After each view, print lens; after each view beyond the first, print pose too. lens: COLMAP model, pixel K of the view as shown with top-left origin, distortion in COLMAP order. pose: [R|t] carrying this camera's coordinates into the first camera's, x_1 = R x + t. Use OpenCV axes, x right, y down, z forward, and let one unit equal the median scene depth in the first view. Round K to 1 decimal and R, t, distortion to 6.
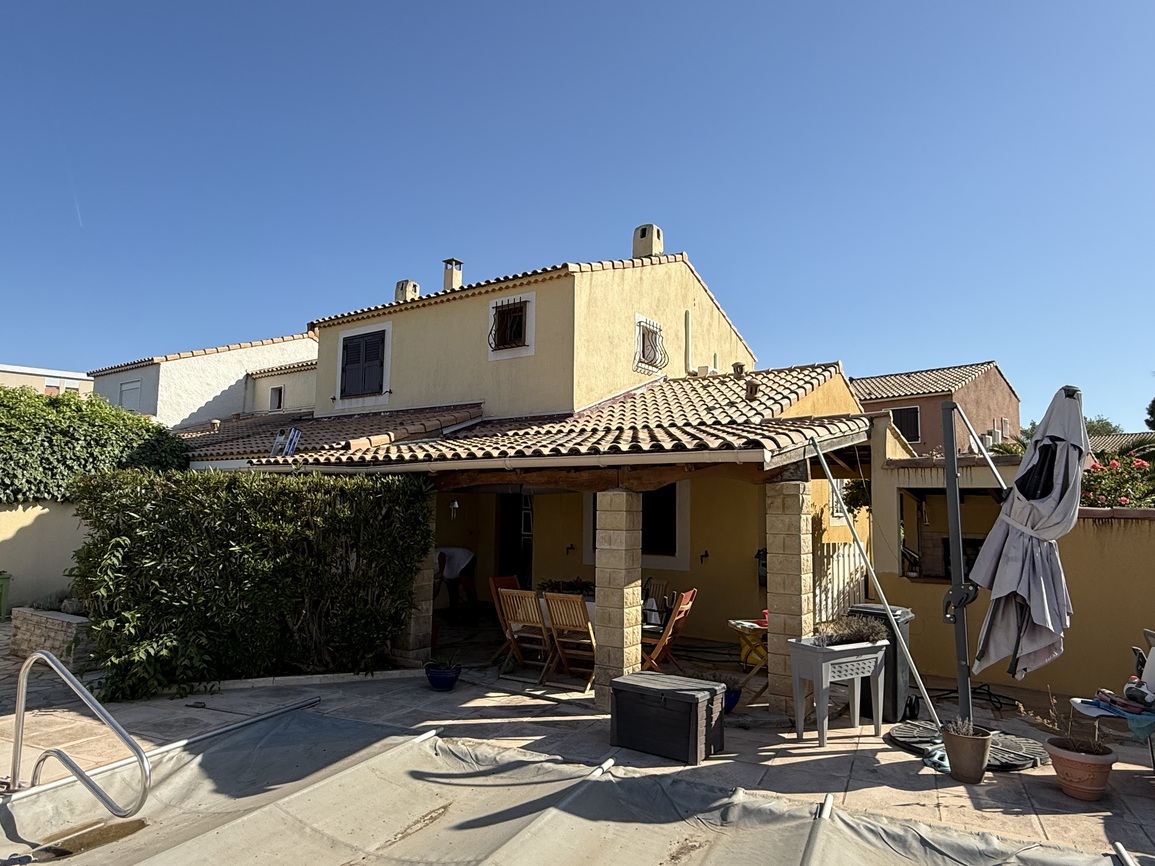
lens RADIAL K [[710.9, 0, 576.4], [0, 710.9, 435.7], [0, 0, 1]] dist [0.006903, 0.000273]
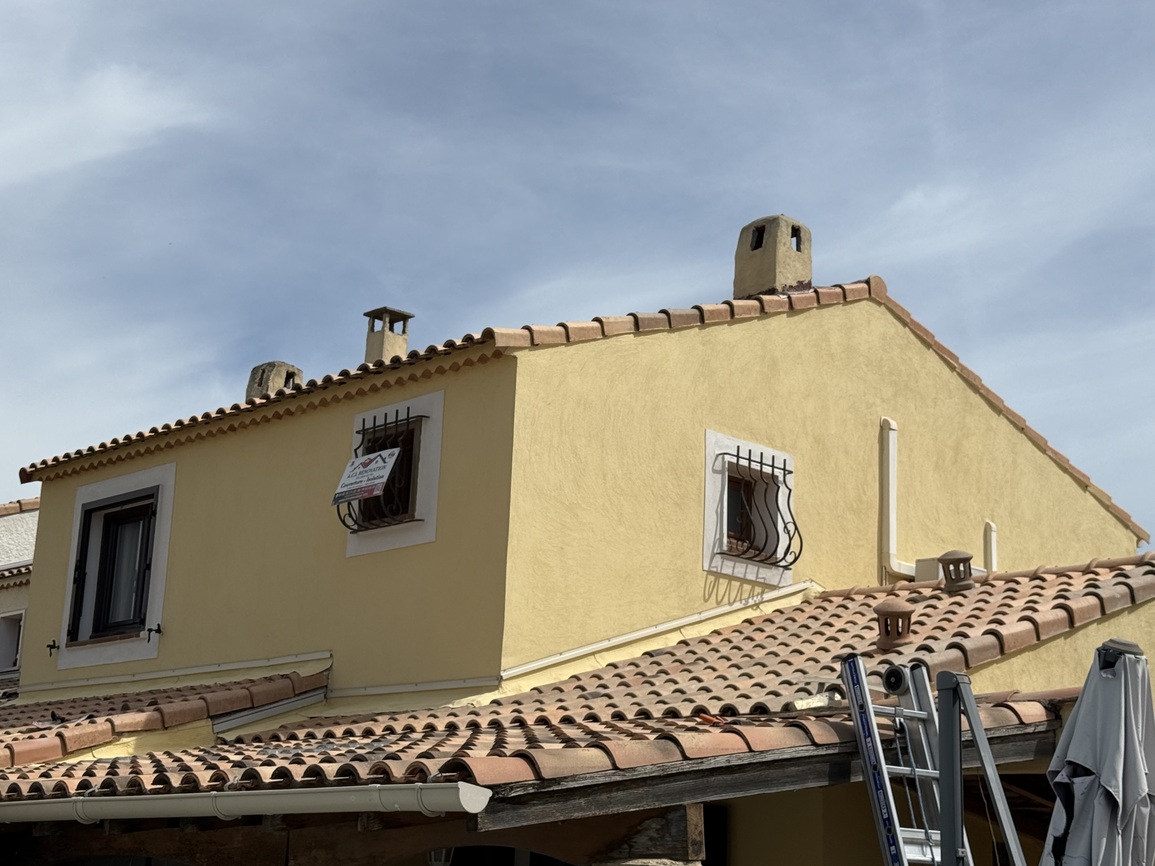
lens RADIAL K [[1858.6, 0, 580.6], [0, 1858.6, 437.2], [0, 0, 1]] dist [0.028464, 0.000000]
pose [[0.978094, -0.028075, -0.206263, 0.253120], [-0.003074, 0.988807, -0.149167, -0.010435], [0.208142, 0.146533, 0.967060, -0.059677]]
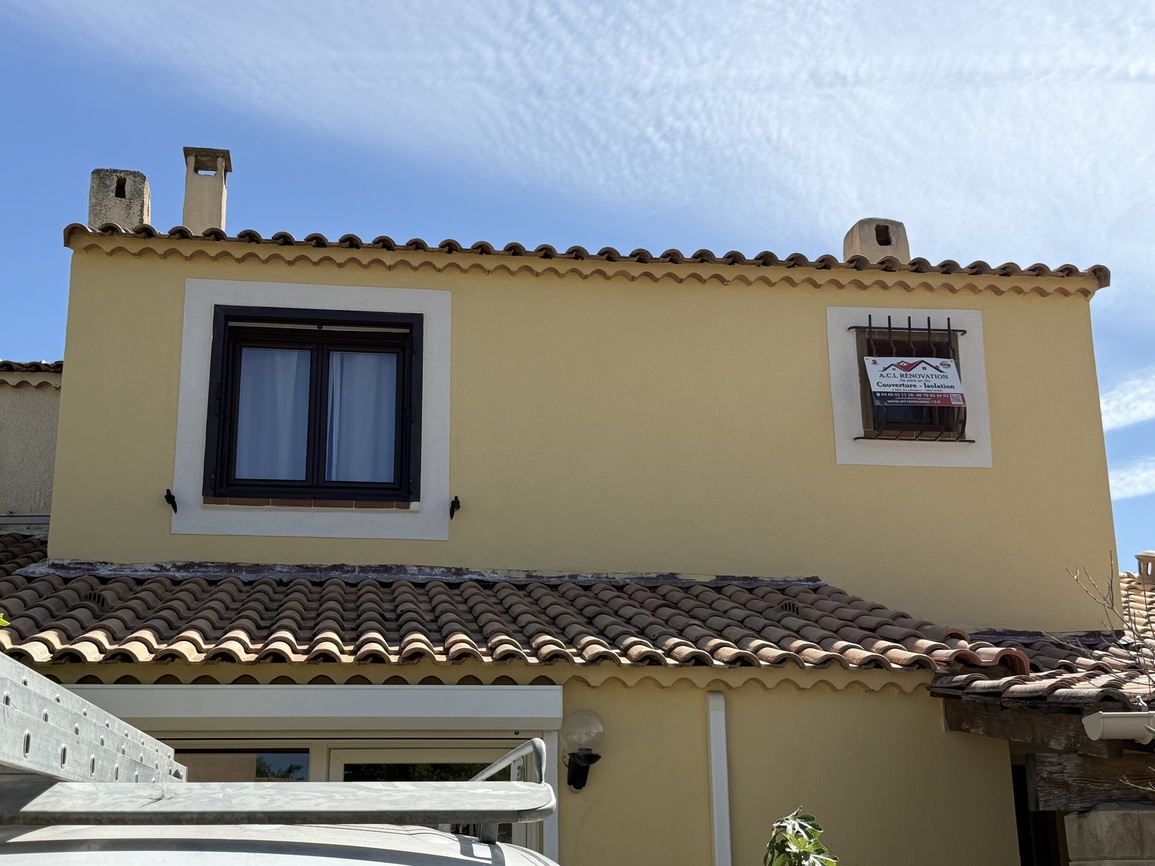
lens RADIAL K [[1537.1, 0, 577.5], [0, 1537.1, 440.6], [0, 0, 1]] dist [0.123540, 0.000000]
pose [[0.741859, 0.172463, 0.647998, -0.775743], [-0.048929, 0.977706, -0.204197, 0.056869], [-0.668768, 0.119780, 0.733759, 0.513880]]
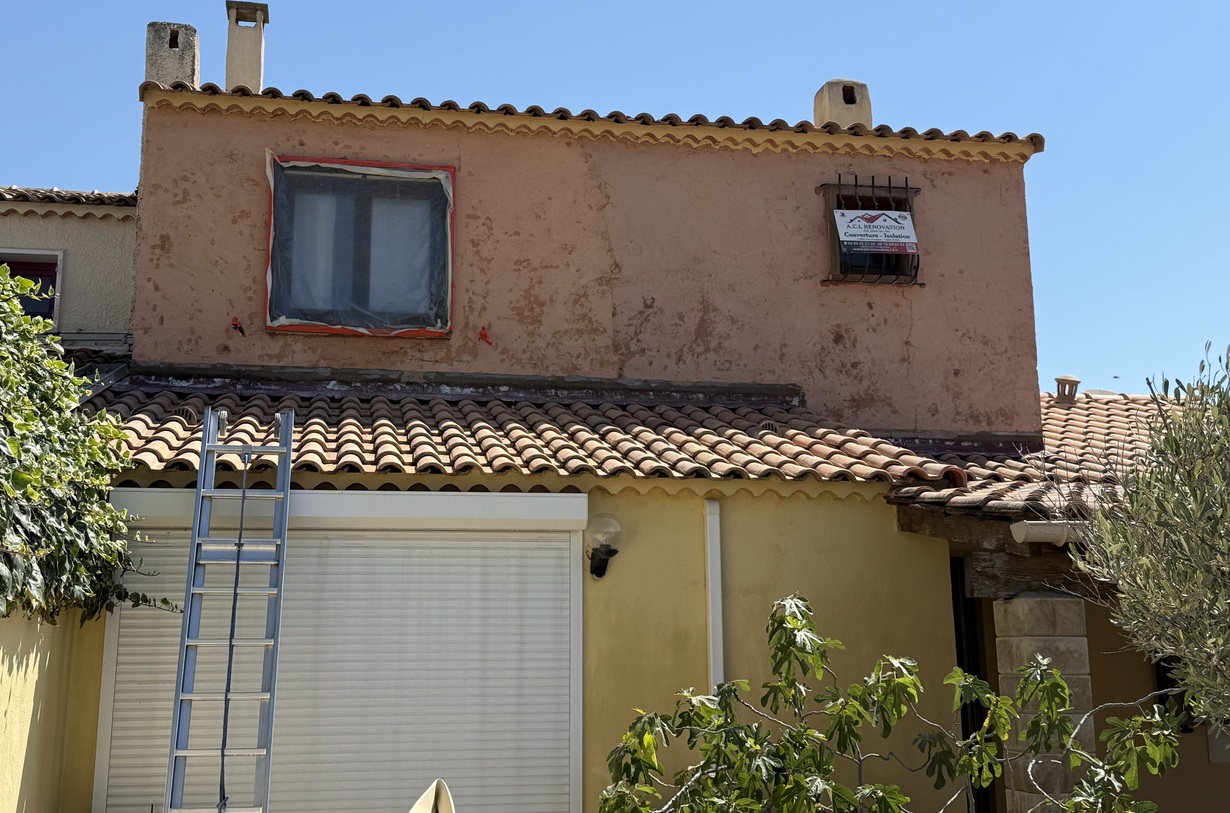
lens RADIAL K [[1411.1, 0, 609.1], [0, 1411.1, 345.6], [0, 0, 1]] dist [0.114552, 0.000000]
pose [[0.713131, 0.140688, 0.686769, -0.827119], [-0.057051, 0.988053, -0.143166, 0.054033], [-0.698706, 0.062915, 0.712637, 0.487520]]
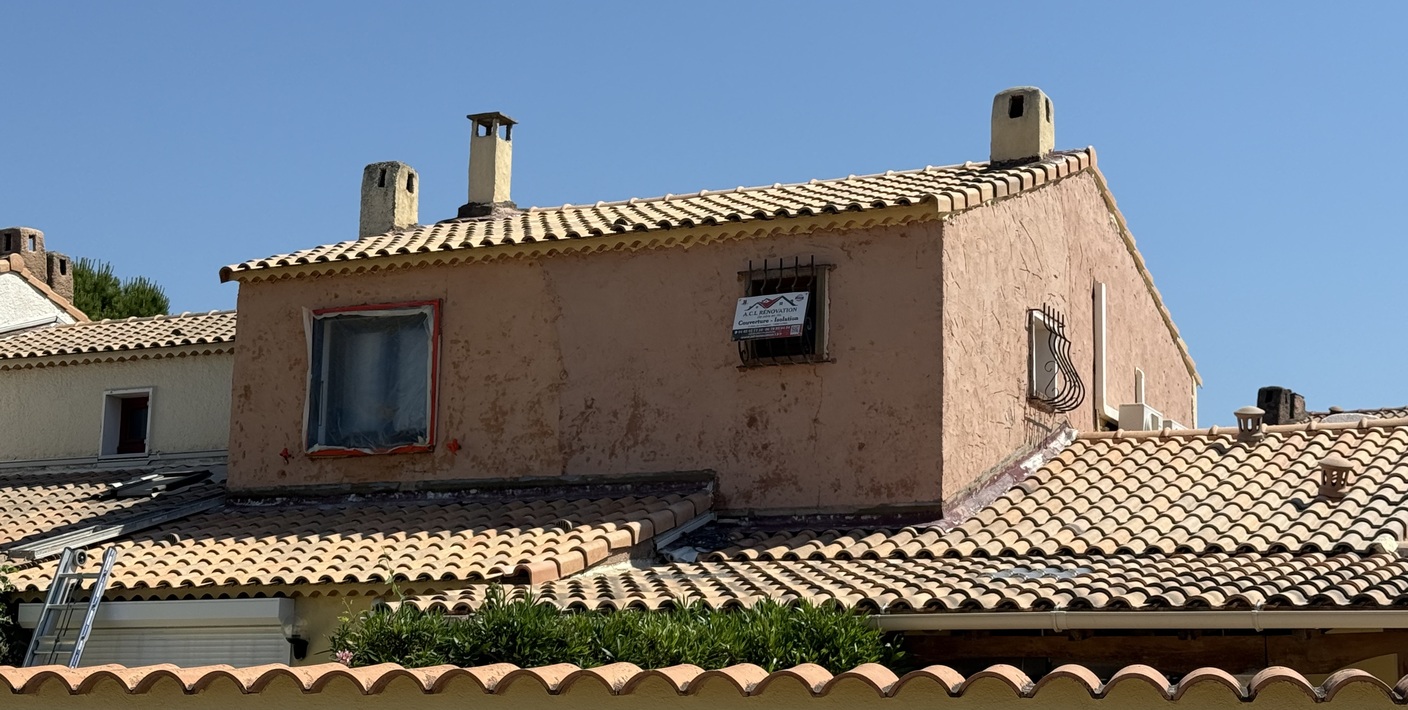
lens RADIAL K [[2169.6, 0, 700.9], [0, 2169.6, 349.3], [0, 0, 1]] dist [0.138778, 0.000000]
pose [[0.989017, 0.036504, 0.143223, -0.350045], [-0.024389, 0.996044, -0.085449, -0.011476], [-0.145776, 0.081018, 0.985995, -0.376641]]
